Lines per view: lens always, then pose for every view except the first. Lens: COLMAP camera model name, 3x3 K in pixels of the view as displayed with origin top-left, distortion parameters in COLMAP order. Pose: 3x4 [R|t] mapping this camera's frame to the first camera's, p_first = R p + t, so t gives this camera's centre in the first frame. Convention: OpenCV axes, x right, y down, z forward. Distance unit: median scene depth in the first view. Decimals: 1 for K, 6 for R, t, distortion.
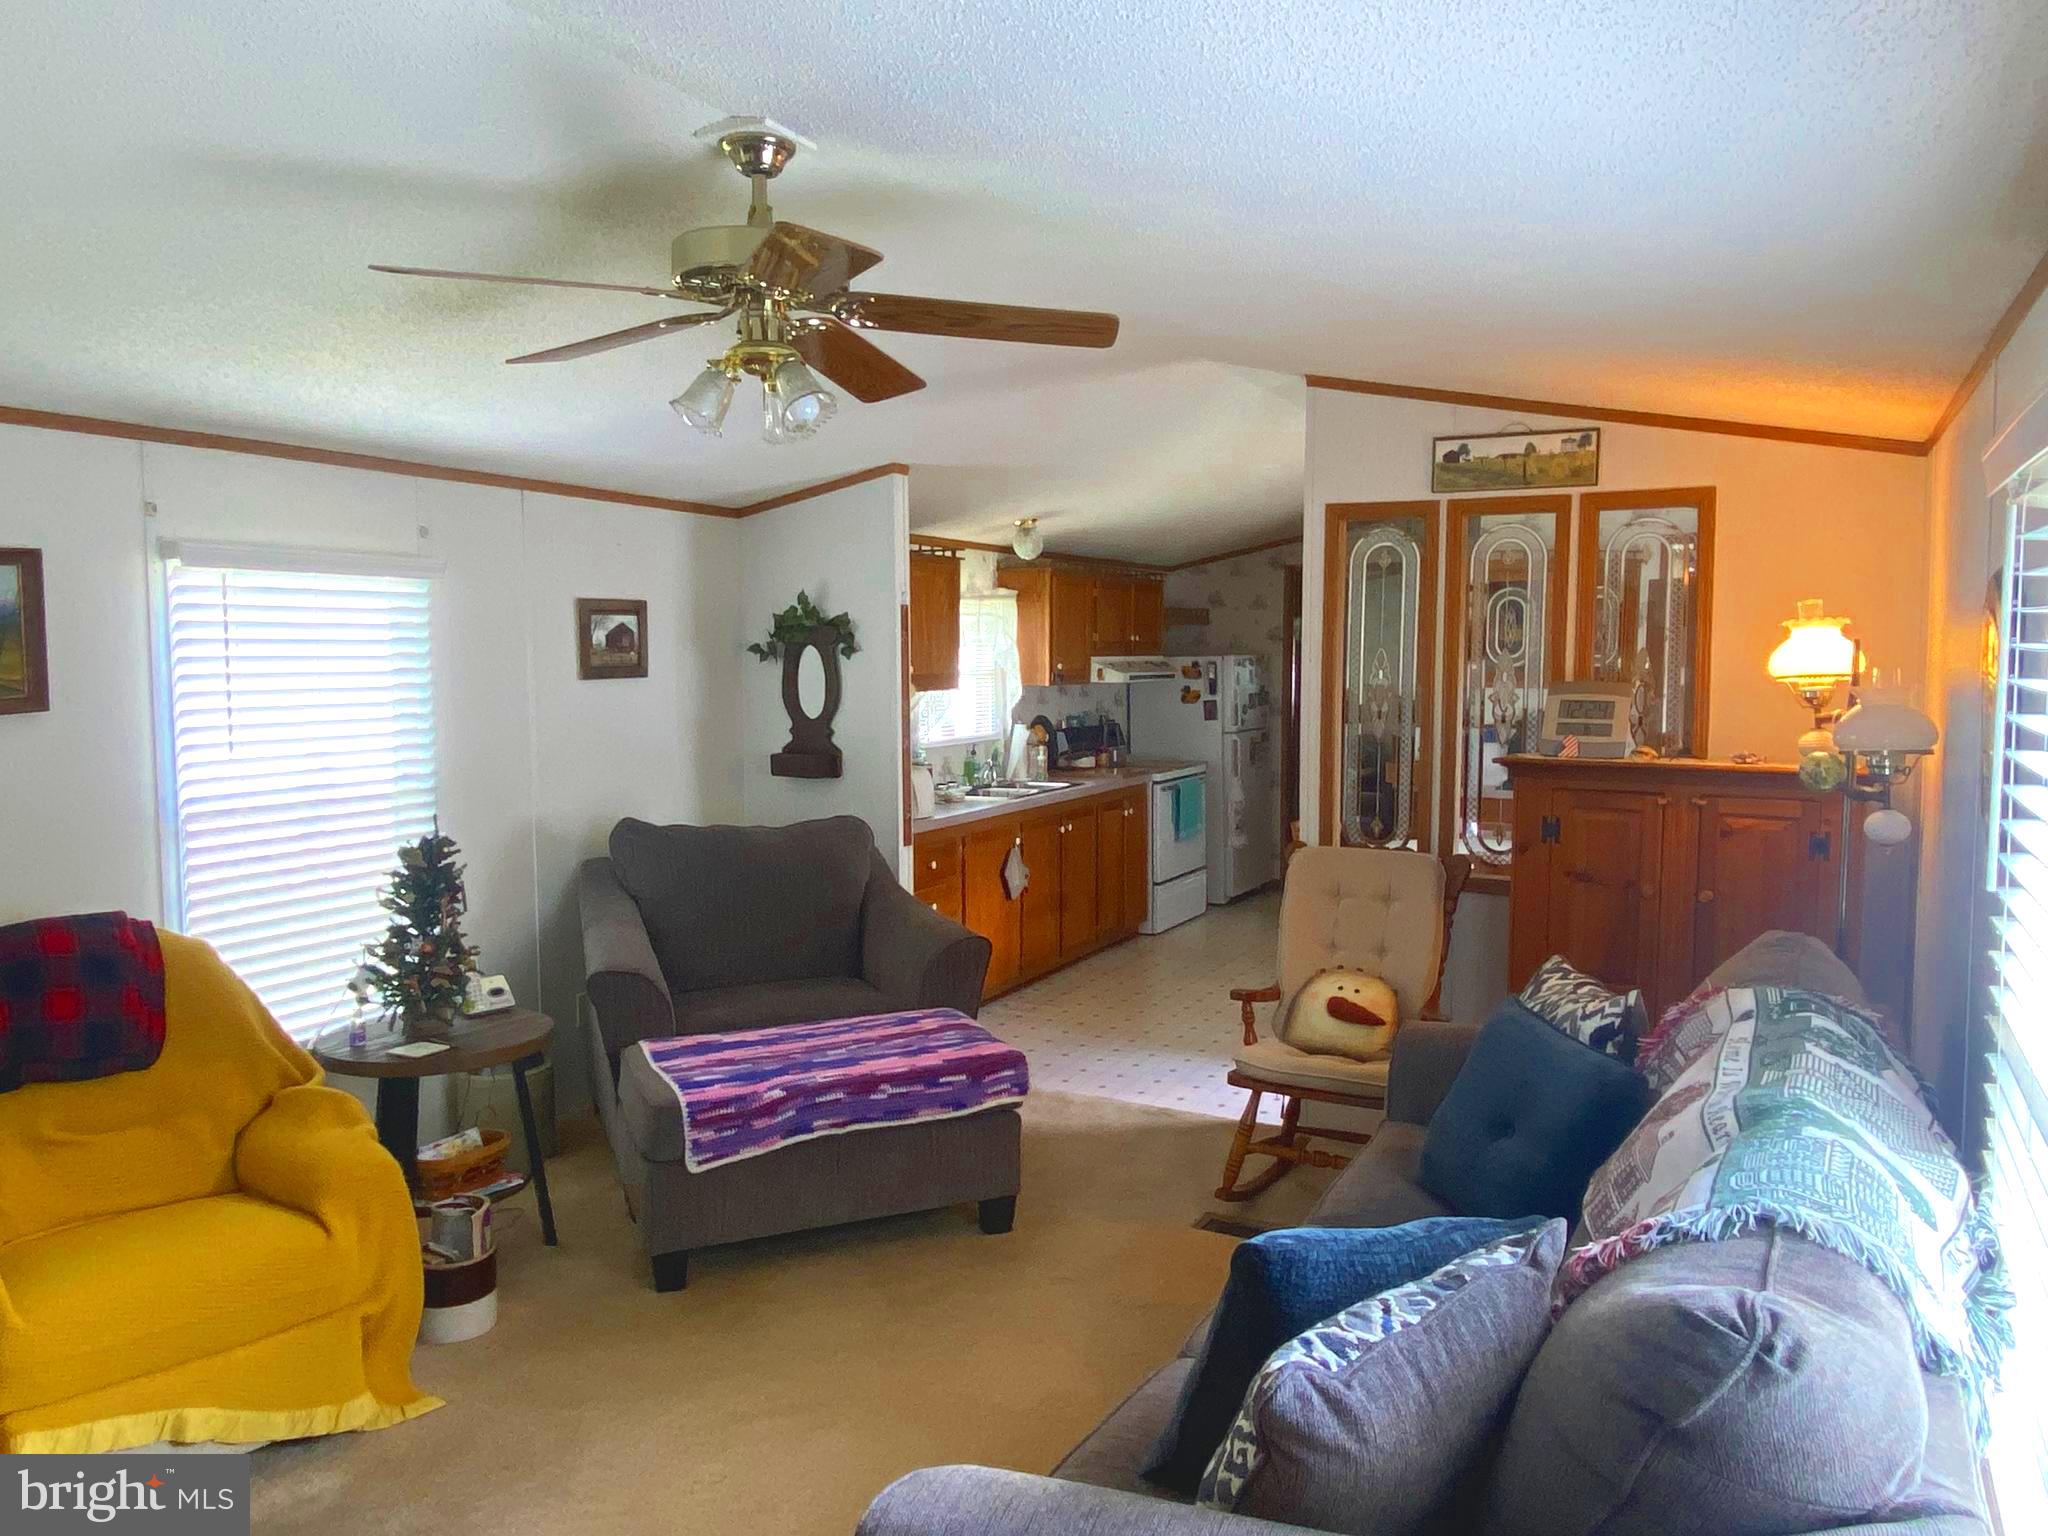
lens RADIAL K [[1416.3, 0, 1048.3], [0, 1416.3, 764.9], [0, 0, 1]] dist [0.073155, 0.000343]
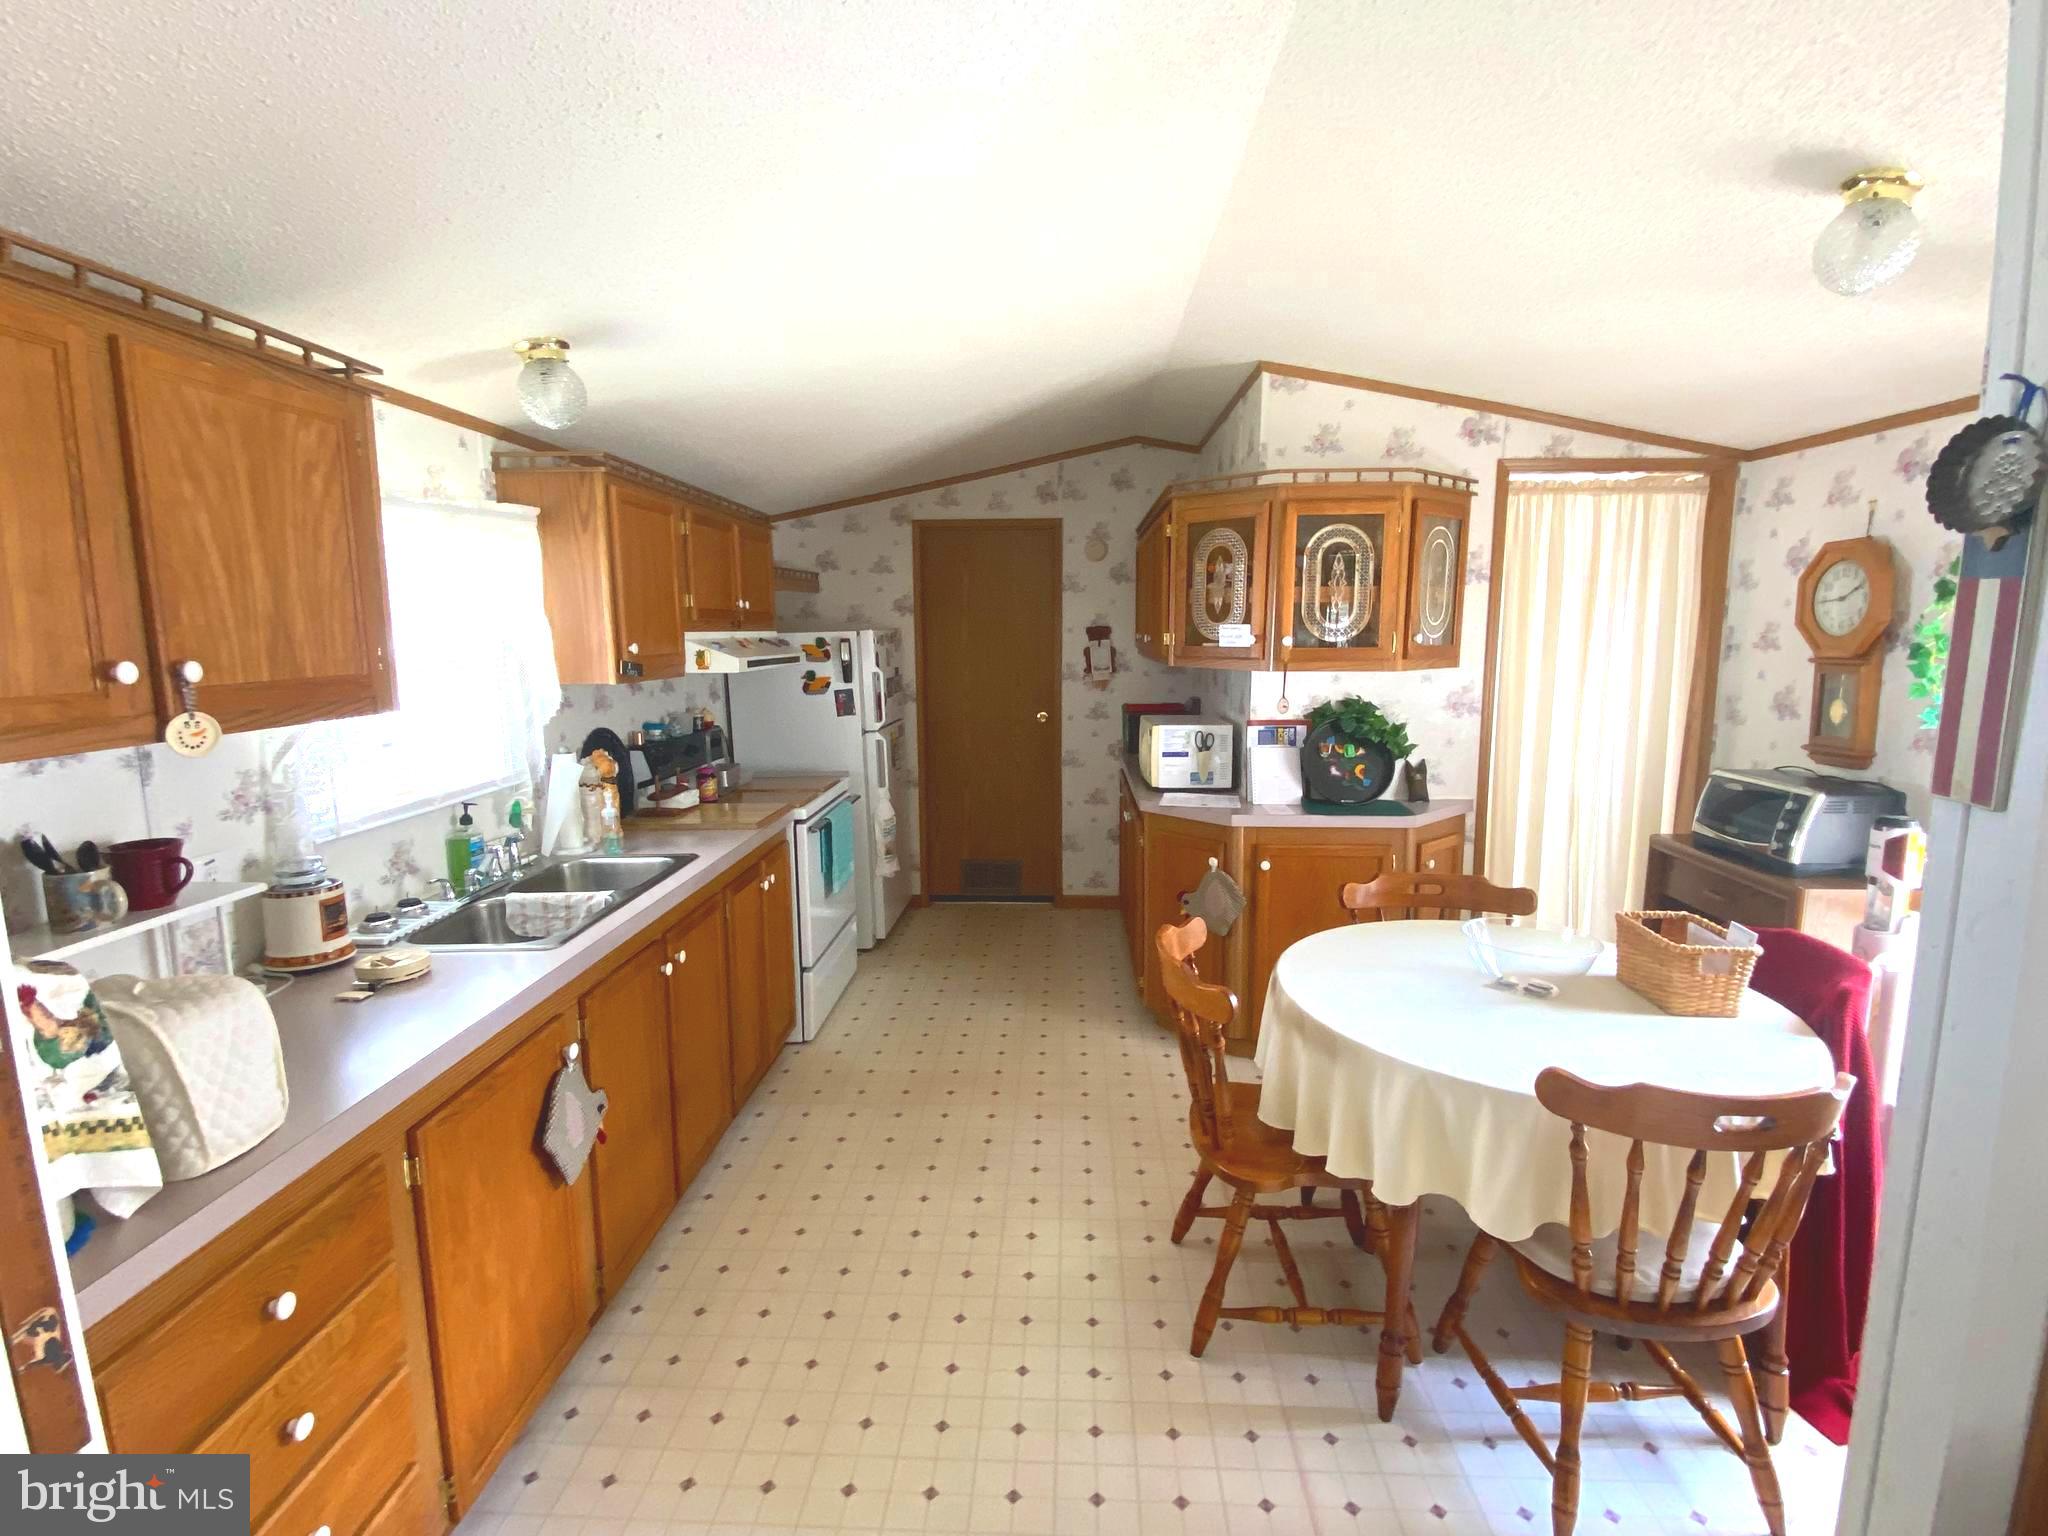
lens RADIAL K [[967.2, 0, 1024.0], [0, 967.2, 768.0], [0, 0, 1]] dist [0.061401, -0.069257]
pose [[0.915801, -0.064278, 0.396454, -0.006728], [0.039778, 0.996773, 0.069723, -0.043008], [-0.399657, -0.048082, 0.915403, 0.577902]]
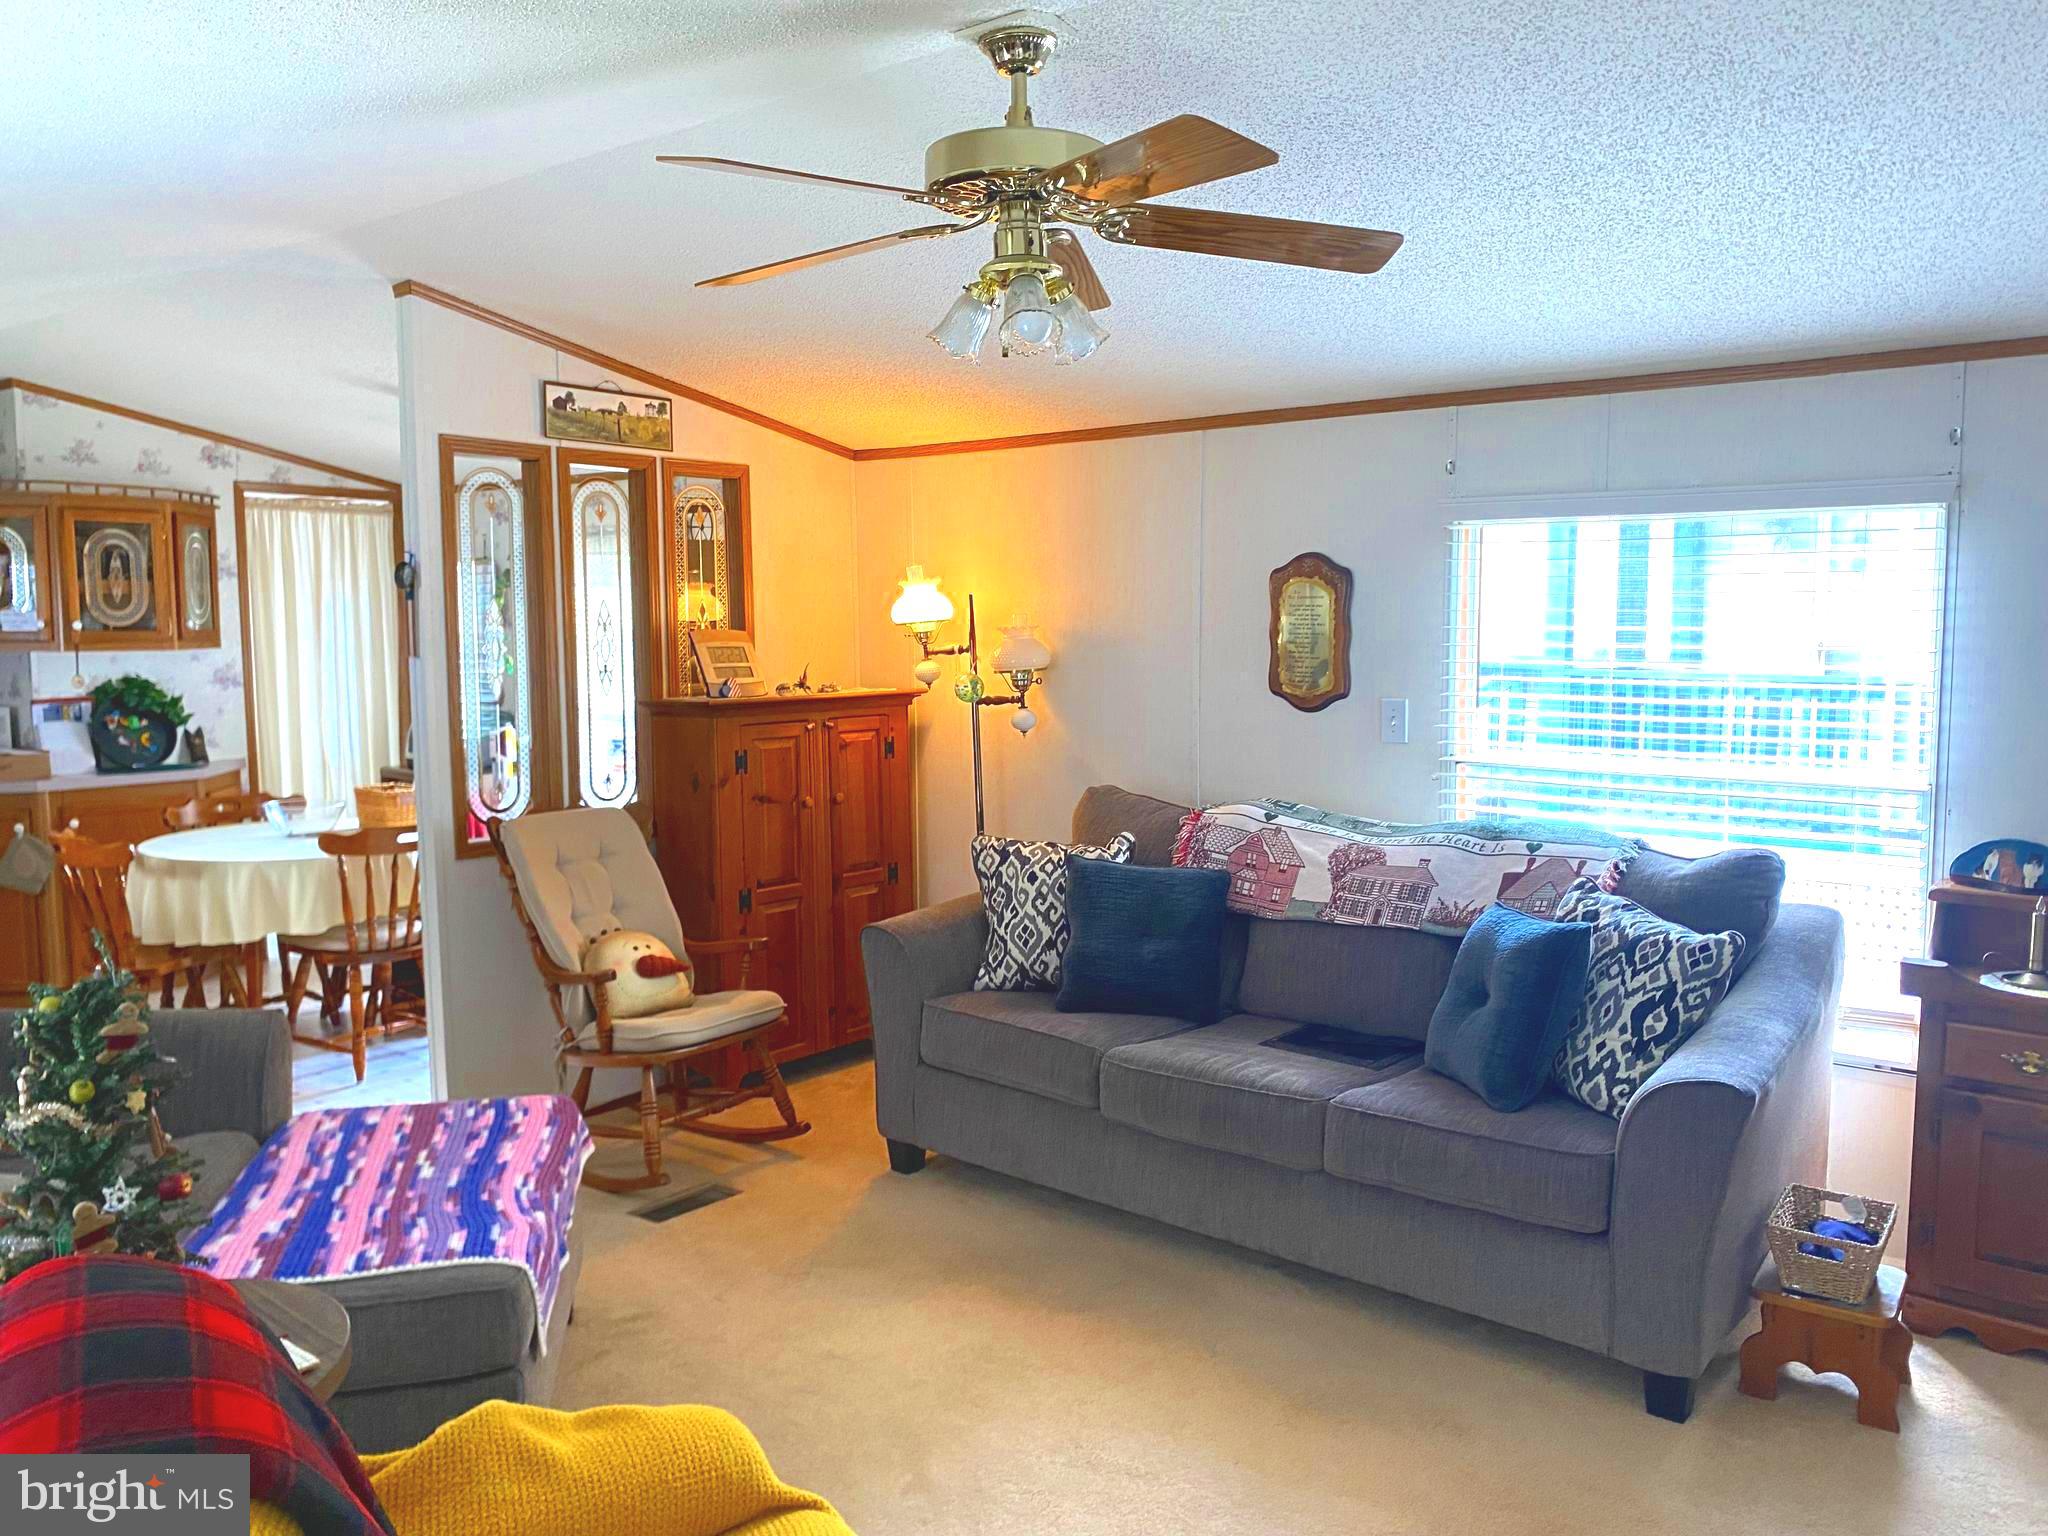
lens RADIAL K [[1551.0, 0, 1027.3], [0, 1551.0, 758.9], [0, 0, 1]] dist [0.007483, 0.004056]
pose [[0.216297, -0.094981, 0.971696, -0.411431], [0.083799, 0.993390, 0.078448, -0.017492], [-0.972725, 0.064459, 0.222827, 0.272167]]
